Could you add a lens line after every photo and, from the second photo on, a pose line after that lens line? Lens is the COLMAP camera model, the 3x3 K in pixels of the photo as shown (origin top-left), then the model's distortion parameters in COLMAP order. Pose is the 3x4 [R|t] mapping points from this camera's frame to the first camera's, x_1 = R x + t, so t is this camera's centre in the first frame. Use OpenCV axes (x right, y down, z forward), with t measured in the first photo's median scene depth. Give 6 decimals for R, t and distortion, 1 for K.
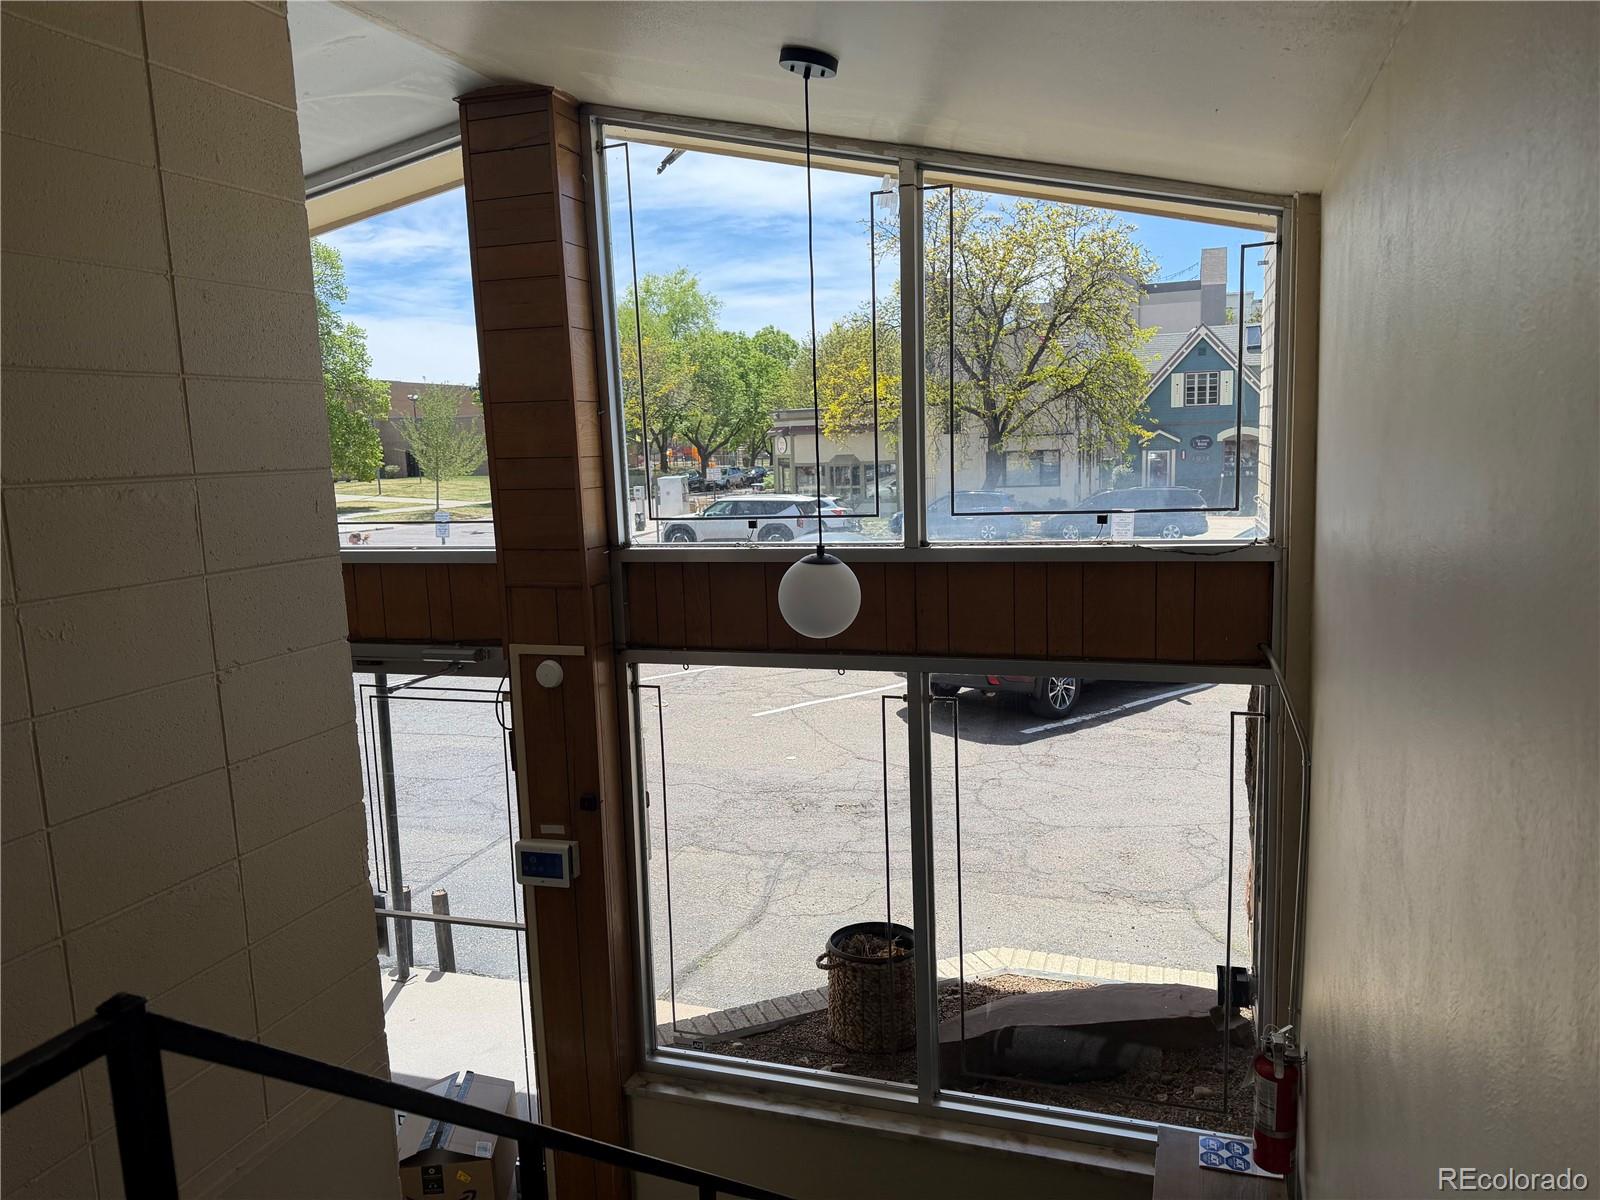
lens RADIAL K [[1130.7, 0, 801.3], [0, 1130.7, 596.4], [0, 0, 1]] dist [0.043603, -0.044344]
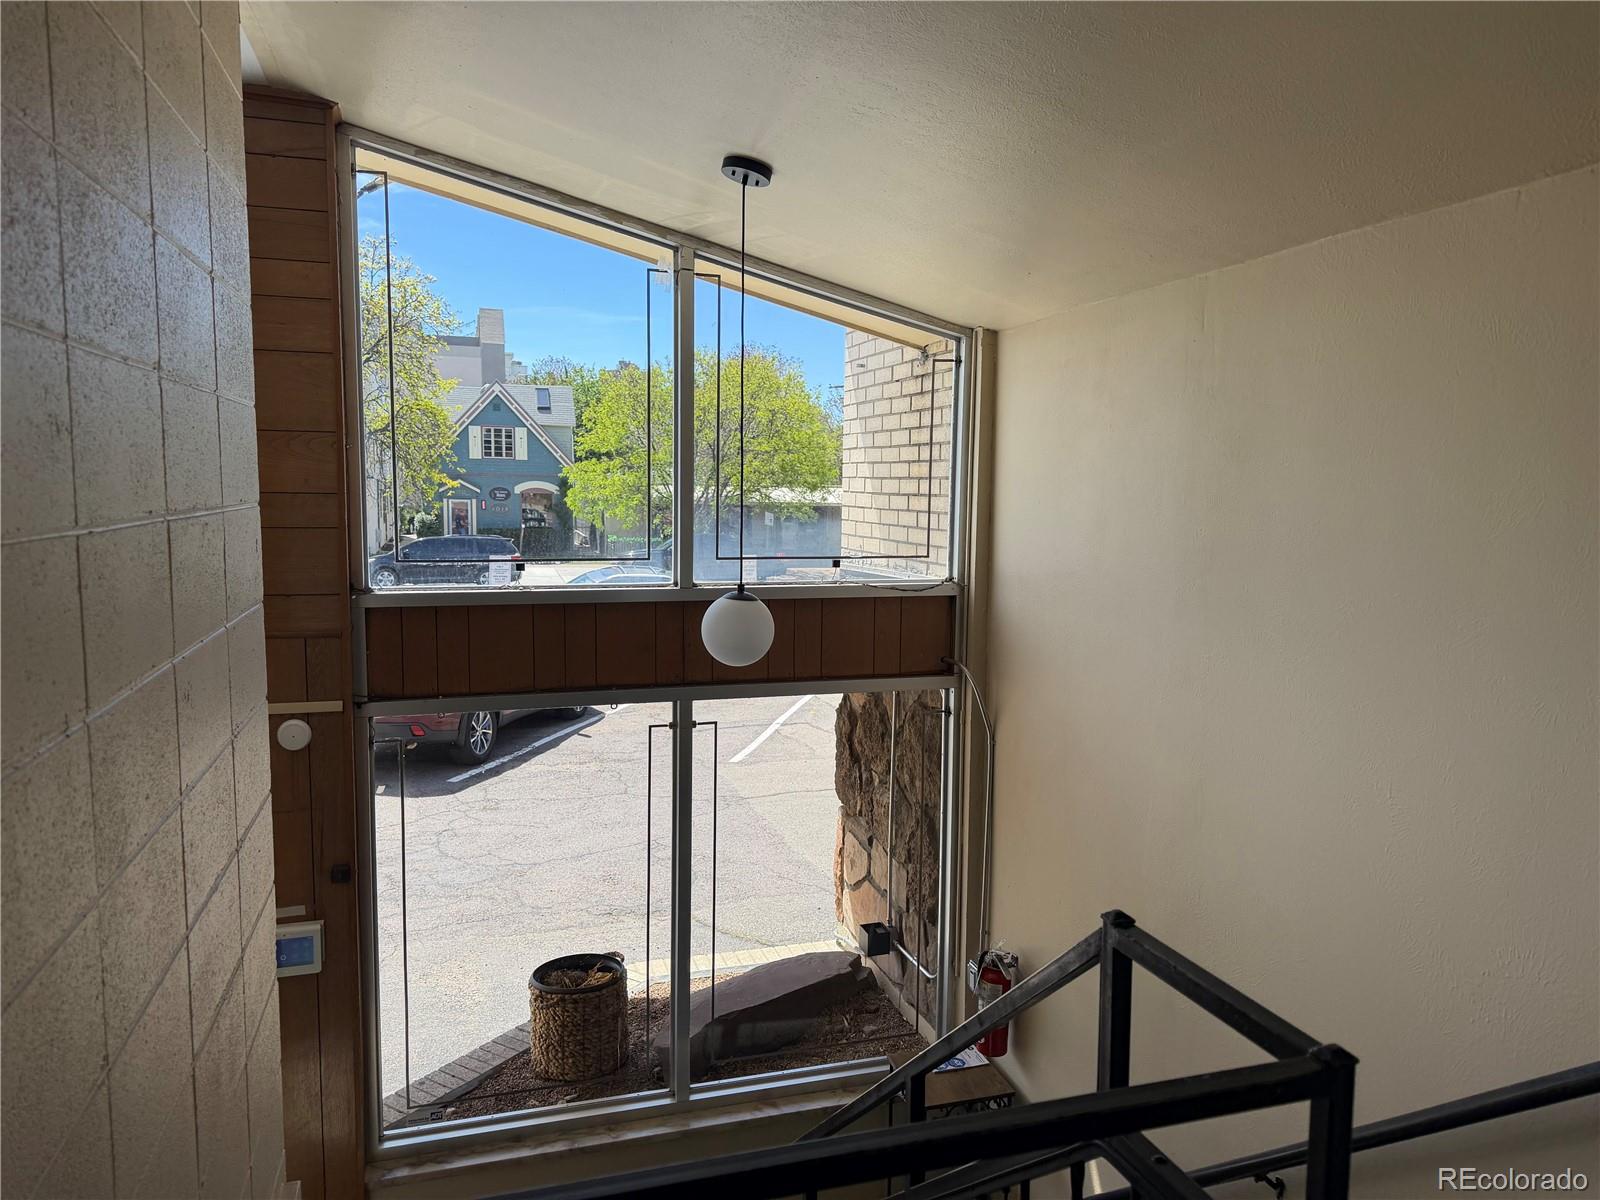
lens RADIAL K [[1130.7, 0, 806.0], [0, 1130.7, 592.0], [0, 0, 1]] dist [0.043603, -0.044344]
pose [[0.804007, -0.012222, 0.594494, -0.200765], [0.039733, 0.998658, -0.033205, 0.000893], [-0.593291, 0.050318, 0.803414, 0.015343]]
